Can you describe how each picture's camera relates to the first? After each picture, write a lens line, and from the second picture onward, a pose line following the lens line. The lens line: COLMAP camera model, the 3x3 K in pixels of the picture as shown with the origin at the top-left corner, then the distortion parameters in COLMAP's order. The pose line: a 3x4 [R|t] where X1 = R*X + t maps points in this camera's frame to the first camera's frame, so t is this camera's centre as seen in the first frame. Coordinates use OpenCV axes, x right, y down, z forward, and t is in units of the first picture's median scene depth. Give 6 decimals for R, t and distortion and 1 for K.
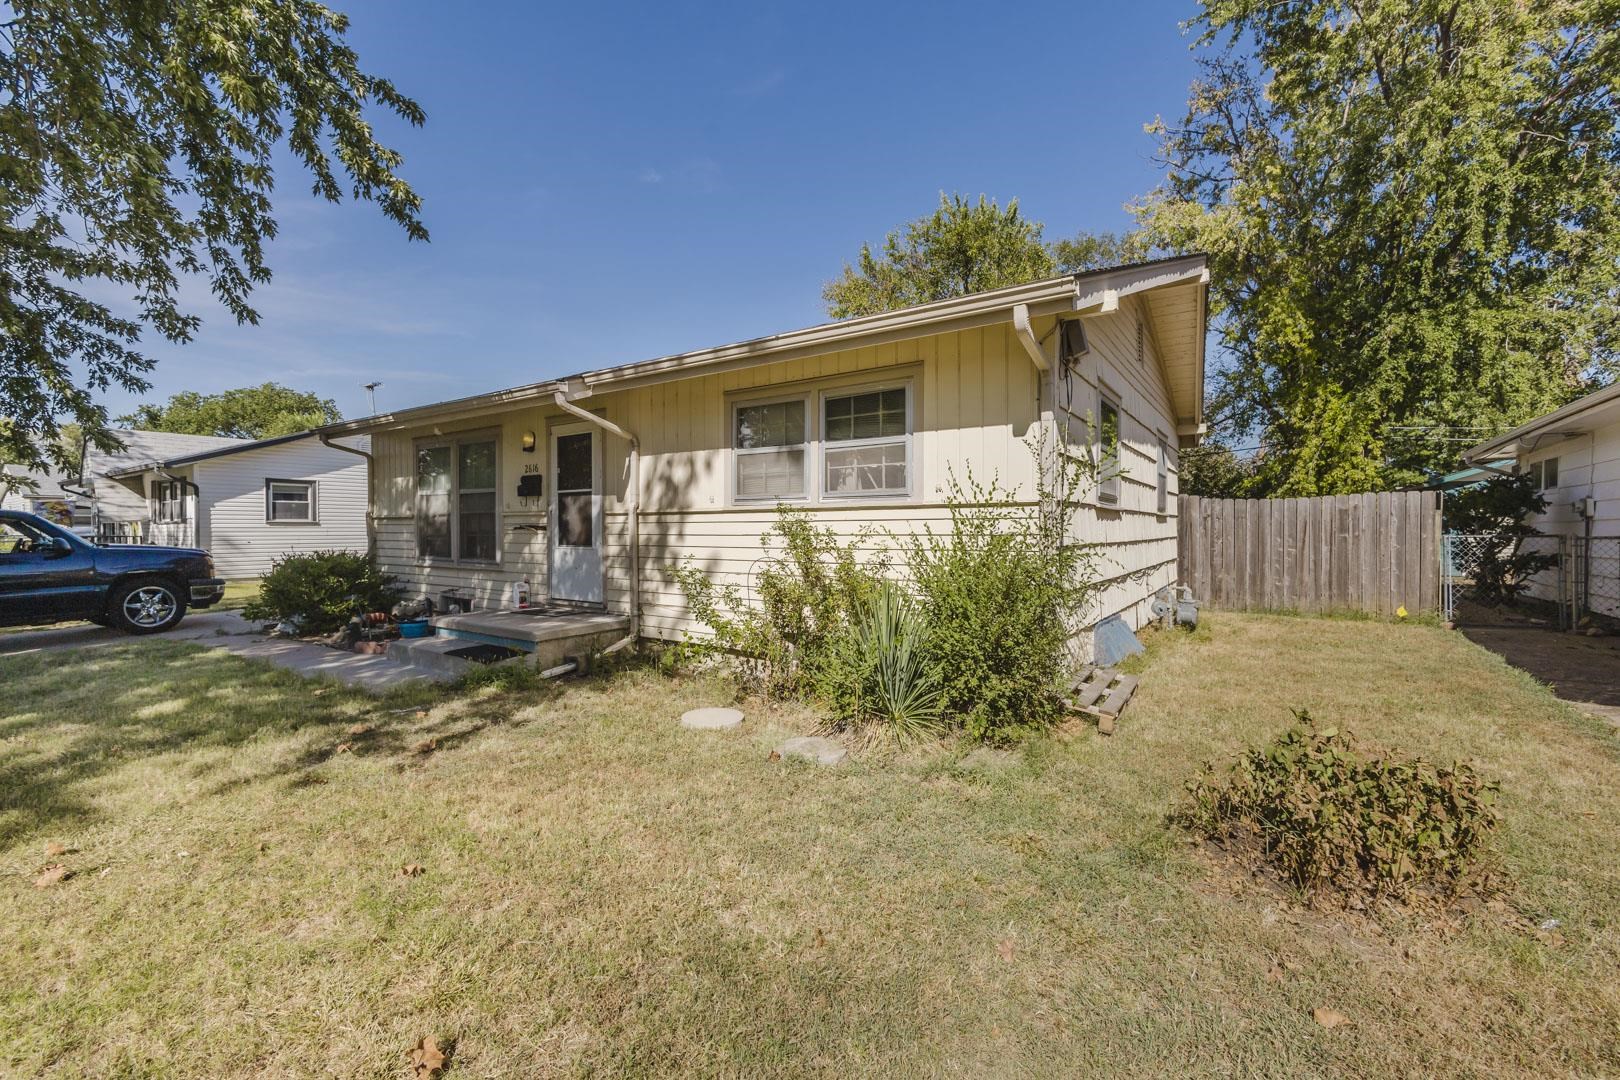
lens RADIAL K [[687.2, 0, 807.9], [0, 687.2, 538.1], [0, 0, 1]] dist [-0.011988, 0.000701]
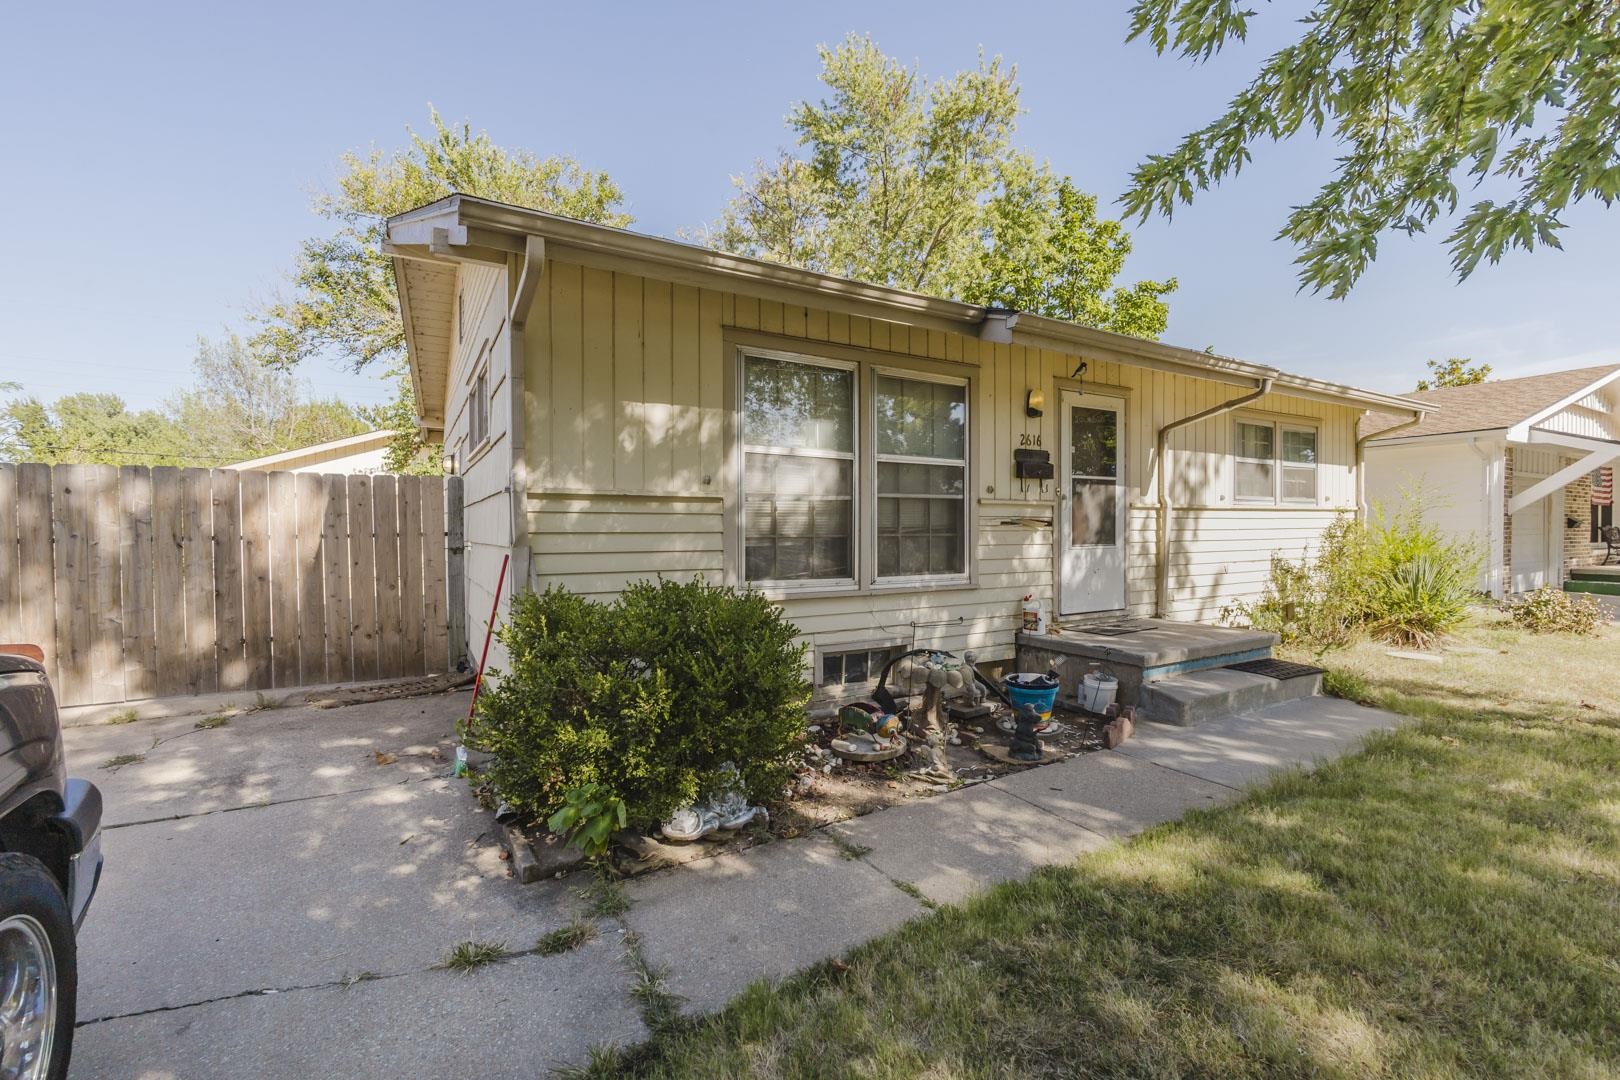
lens RADIAL K [[687.2, 0, 810.1], [0, 687.2, 537.3], [0, 0, 1]] dist [-0.011988, 0.000701]
pose [[0.416744, -0.015653, 0.908889, -1.243378], [0.014282, 0.999841, 0.010671, -0.012194], [-0.908912, 0.008534, 0.416901, 0.983381]]
